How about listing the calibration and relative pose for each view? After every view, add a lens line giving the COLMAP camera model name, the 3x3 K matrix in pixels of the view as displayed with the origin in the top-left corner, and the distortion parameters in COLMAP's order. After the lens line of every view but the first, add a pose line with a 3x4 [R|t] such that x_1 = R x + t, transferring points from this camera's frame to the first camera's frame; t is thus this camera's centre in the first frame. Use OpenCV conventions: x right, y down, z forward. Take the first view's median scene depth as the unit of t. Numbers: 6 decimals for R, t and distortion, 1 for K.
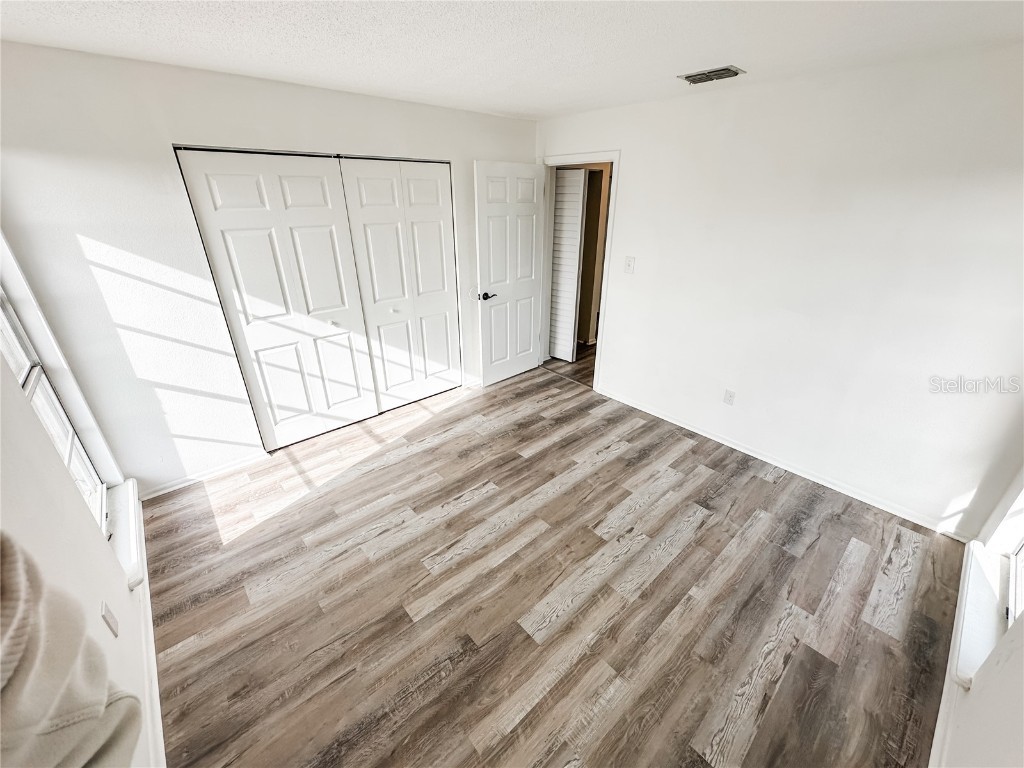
lens RADIAL K [[407.4, 0, 512.1], [0, 407.4, 390.3], [0, 0, 1]] dist [-0.004439, 0.000229]
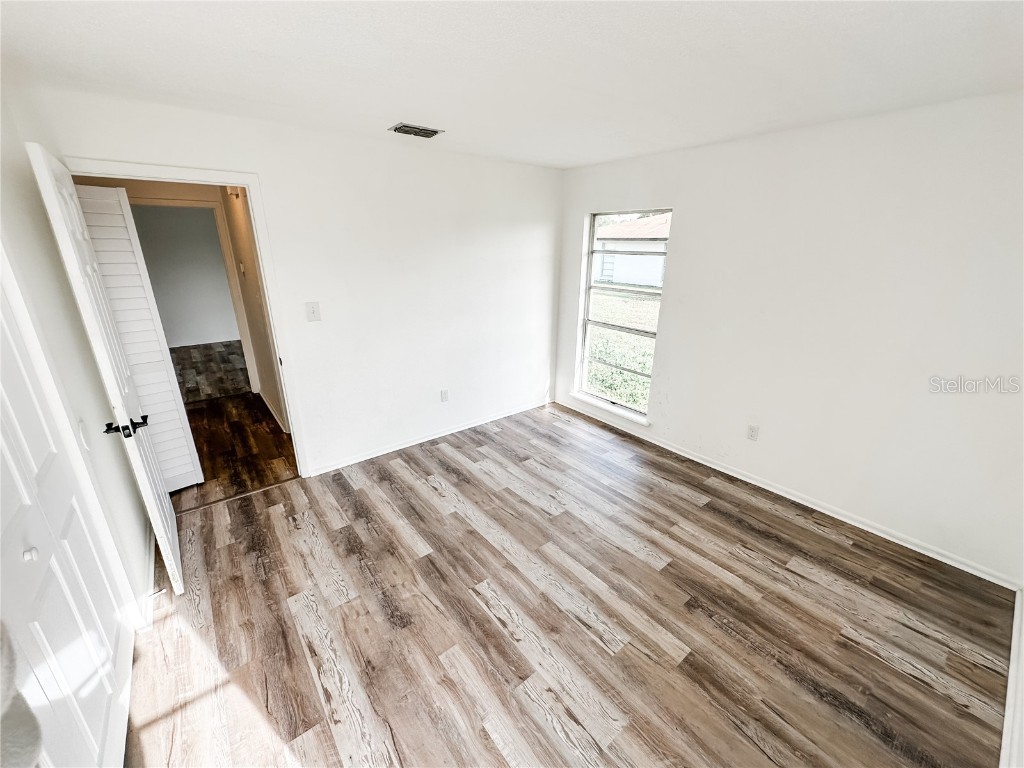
lens RADIAL K [[409.8, 0, 513.9], [0, 409.8, 378.6], [0, 0, 1]] dist [-0.002124, 0.000410]
pose [[0.045185, -0.313428, 0.948536, -0.755941], [0.425042, 0.865306, 0.265678, -0.332837], [-0.904045, 0.391163, 0.172319, 0.736708]]
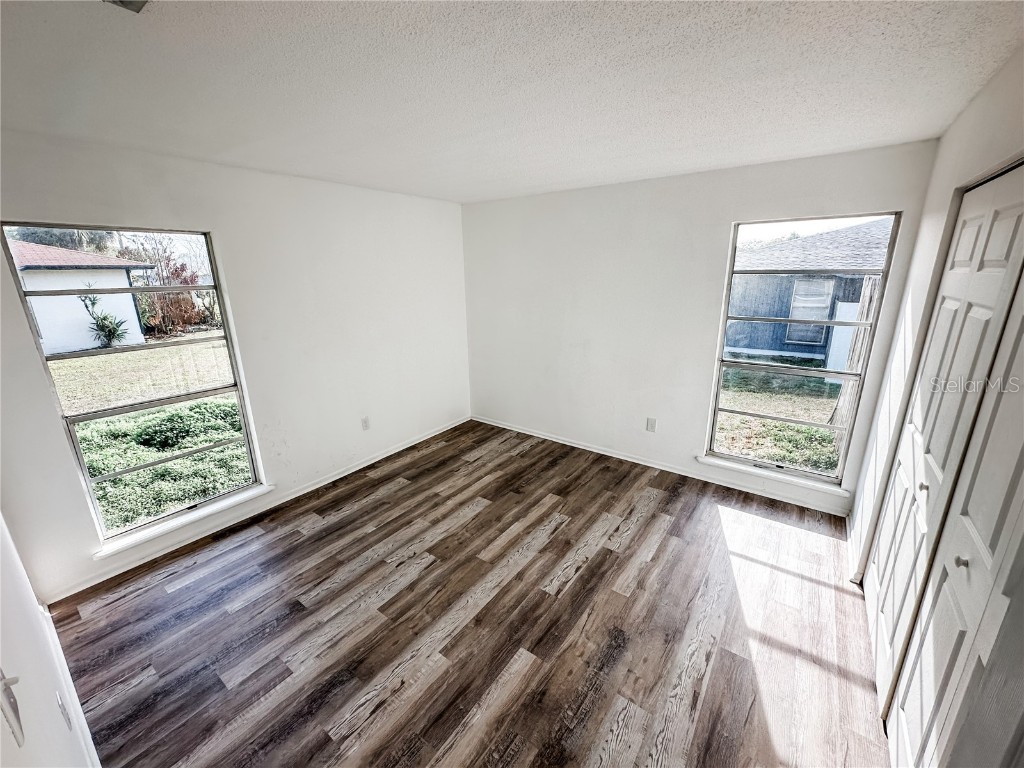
lens RADIAL K [[408.1, 0, 510.3], [0, 408.1, 380.9], [0, 0, 1]] dist [-0.002191, 0.000705]
pose [[-0.977604, 0.068540, -0.198980, 0.185686], [-0.077697, 0.761143, 0.643913, -0.694614], [0.195586, 0.644952, -0.738771, 1.492028]]
